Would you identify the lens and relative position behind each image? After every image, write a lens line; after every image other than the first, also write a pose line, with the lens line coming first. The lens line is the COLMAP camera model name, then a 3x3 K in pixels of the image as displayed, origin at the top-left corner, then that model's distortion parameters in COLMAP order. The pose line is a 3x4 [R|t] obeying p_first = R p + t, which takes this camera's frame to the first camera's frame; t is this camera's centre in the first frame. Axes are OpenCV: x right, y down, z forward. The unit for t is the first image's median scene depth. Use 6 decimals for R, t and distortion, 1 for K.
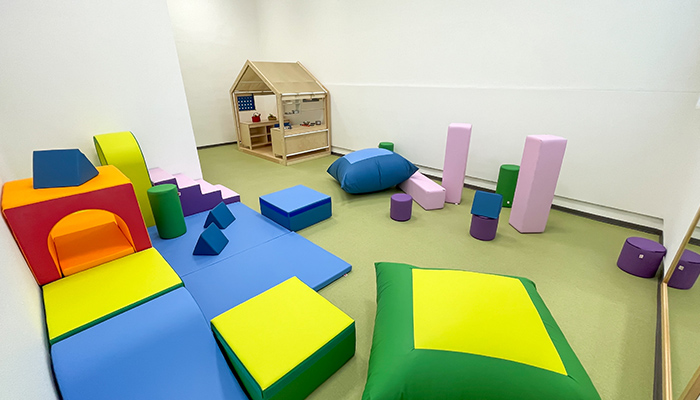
lens RADIAL K [[297.8, 0, 351.2], [0, 297.8, 199.5], [0, 0, 1]] dist [-0.002165, -0.000088]
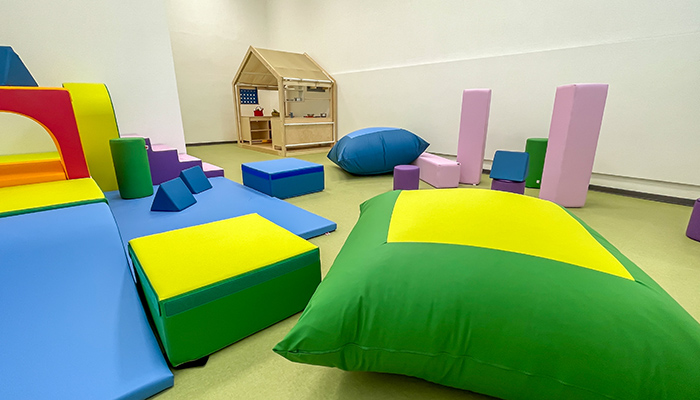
lens RADIAL K [[317.4, 0, 351.9], [0, 317.4, 199.4], [0, 0, 1]] dist [0.002551, 0.000262]
pose [[0.998194, 0.028117, -0.053084, 0.039764], [-0.033712, 0.993619, -0.107630, 0.113504], [0.049719, 0.109225, 0.992773, 0.067319]]
